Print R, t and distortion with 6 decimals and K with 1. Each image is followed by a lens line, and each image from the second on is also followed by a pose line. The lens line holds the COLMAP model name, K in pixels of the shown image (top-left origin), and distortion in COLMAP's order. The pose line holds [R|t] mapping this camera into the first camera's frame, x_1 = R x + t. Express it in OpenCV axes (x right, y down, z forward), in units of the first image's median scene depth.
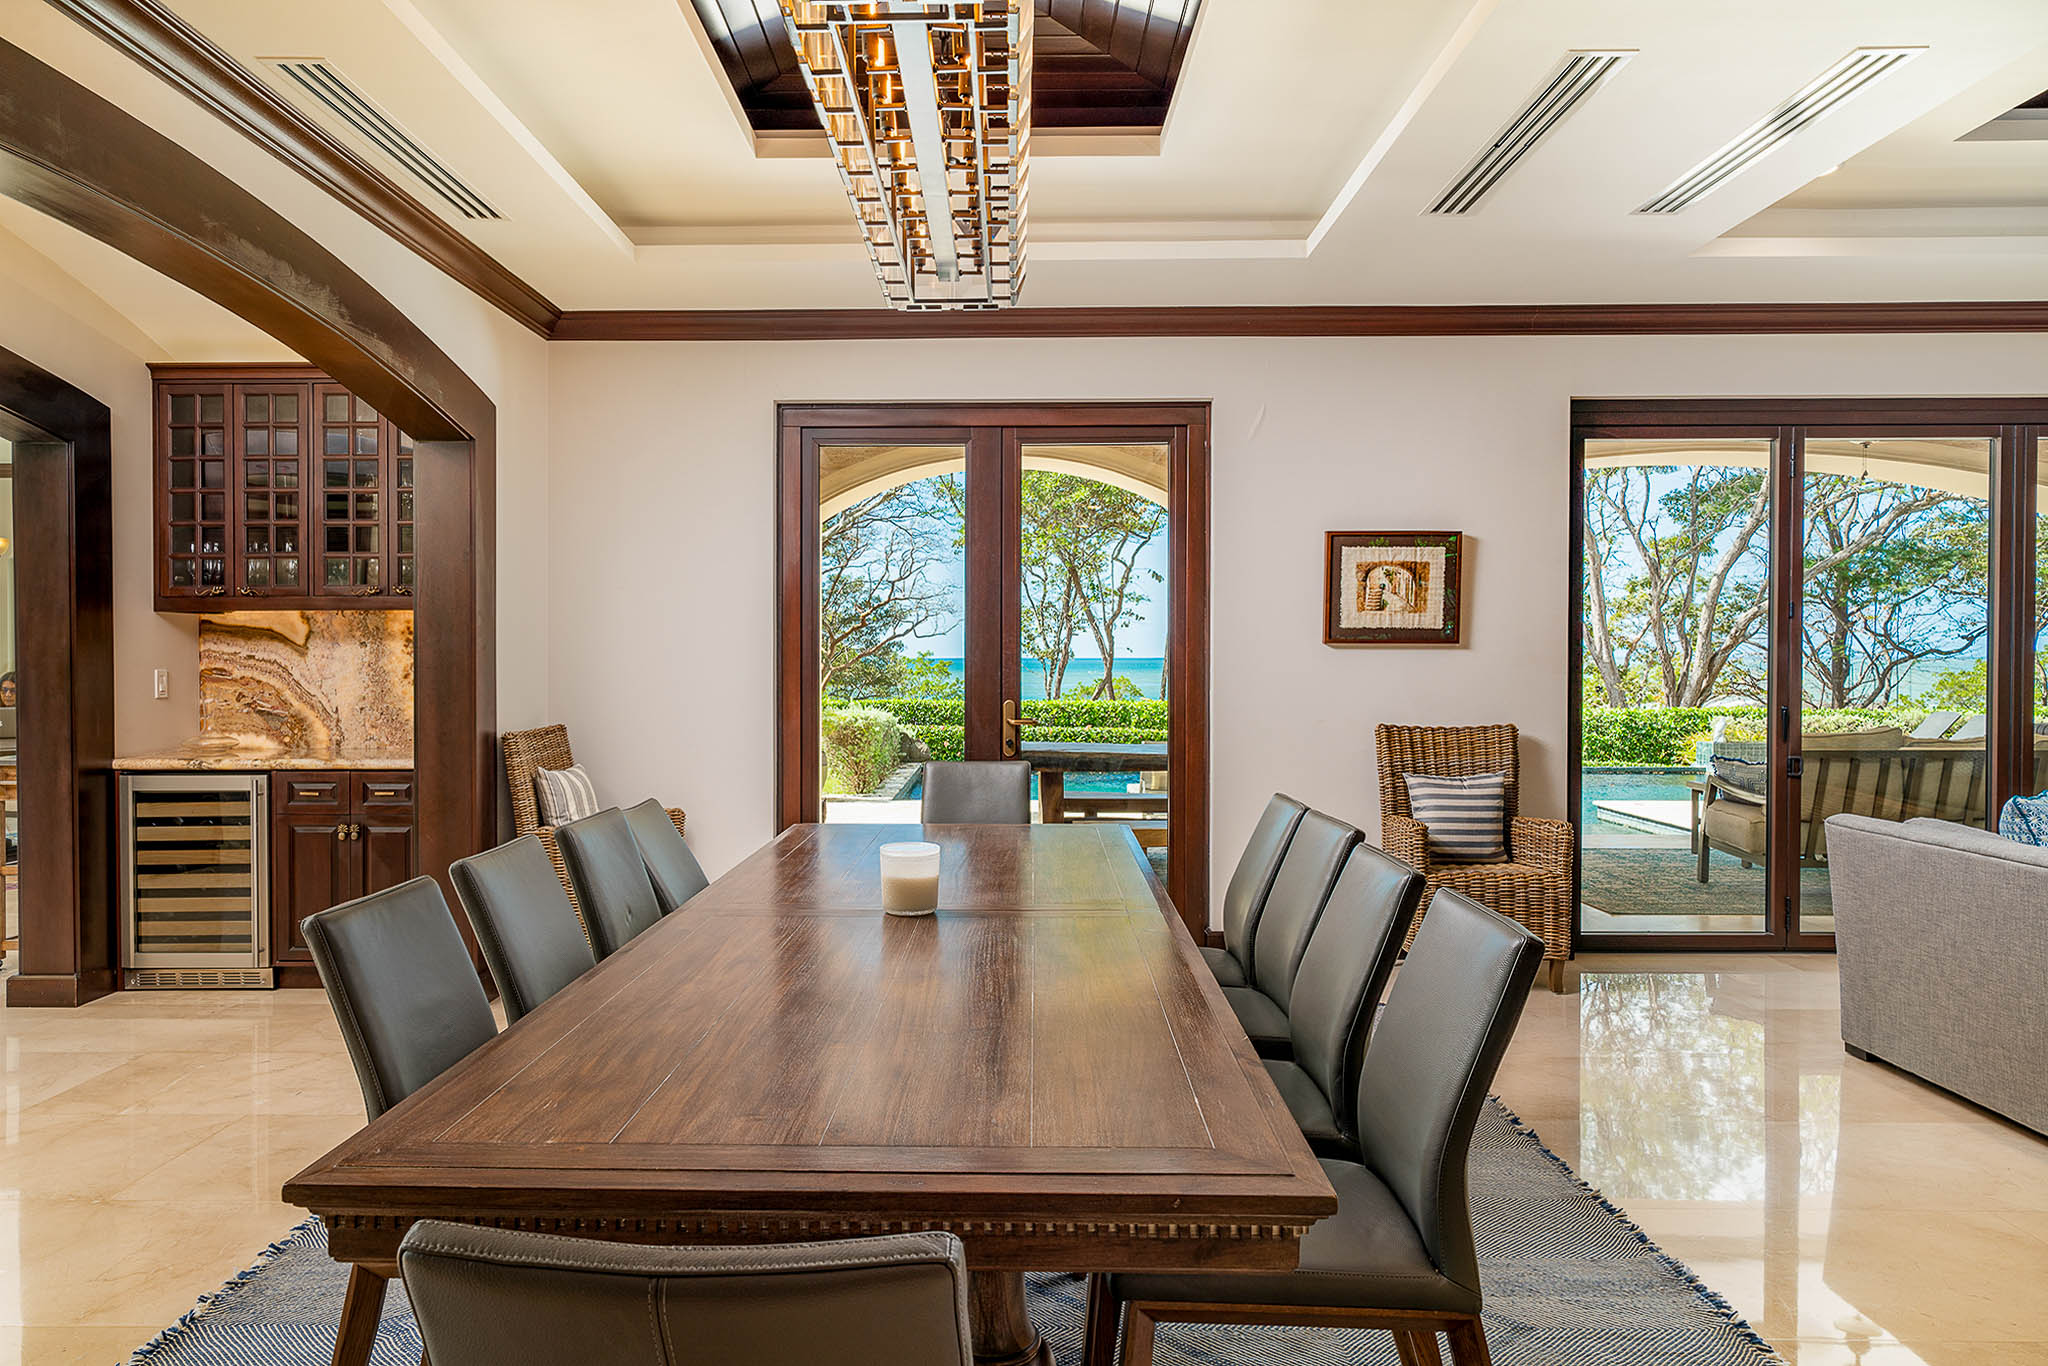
lens RADIAL K [[1405.4, 0, 1024.0], [0, 1405.4, 683.0], [0, 0, 1]] dist [0.039733, -0.000236]
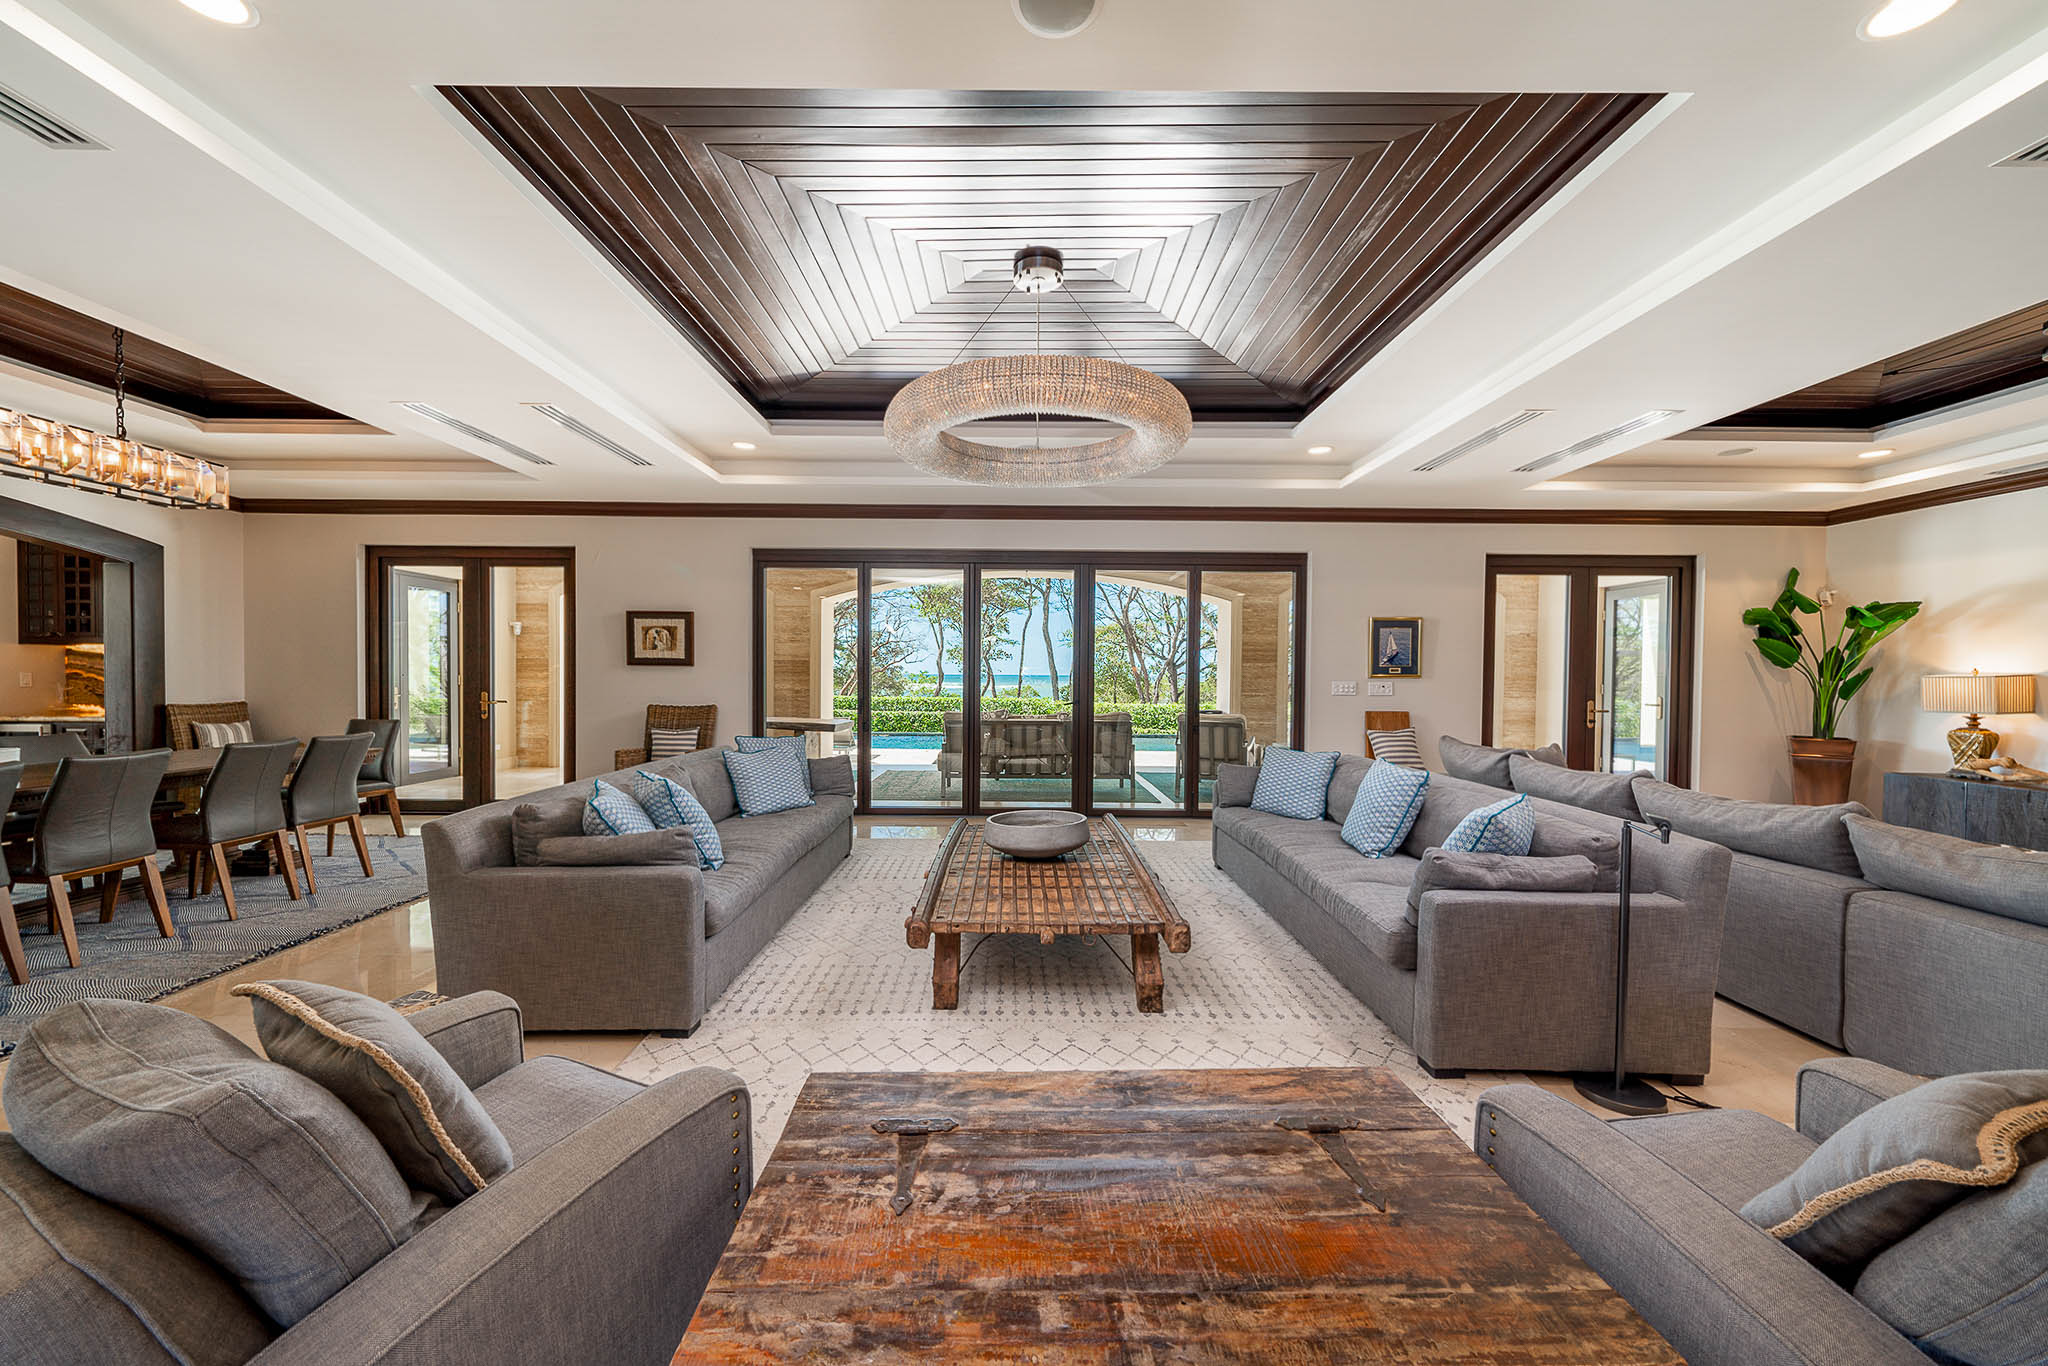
lens RADIAL K [[696.2, 0, 1024.0], [0, 696.2, 683.0], [0, 0, 1]] dist [-0.000195, -0.000026]
pose [[0.999950, 0.007867, 0.006174, 0.781857], [-0.007824, 0.999946, -0.006869, -0.000012], [-0.006228, 0.006821, 0.999957, -0.016345]]
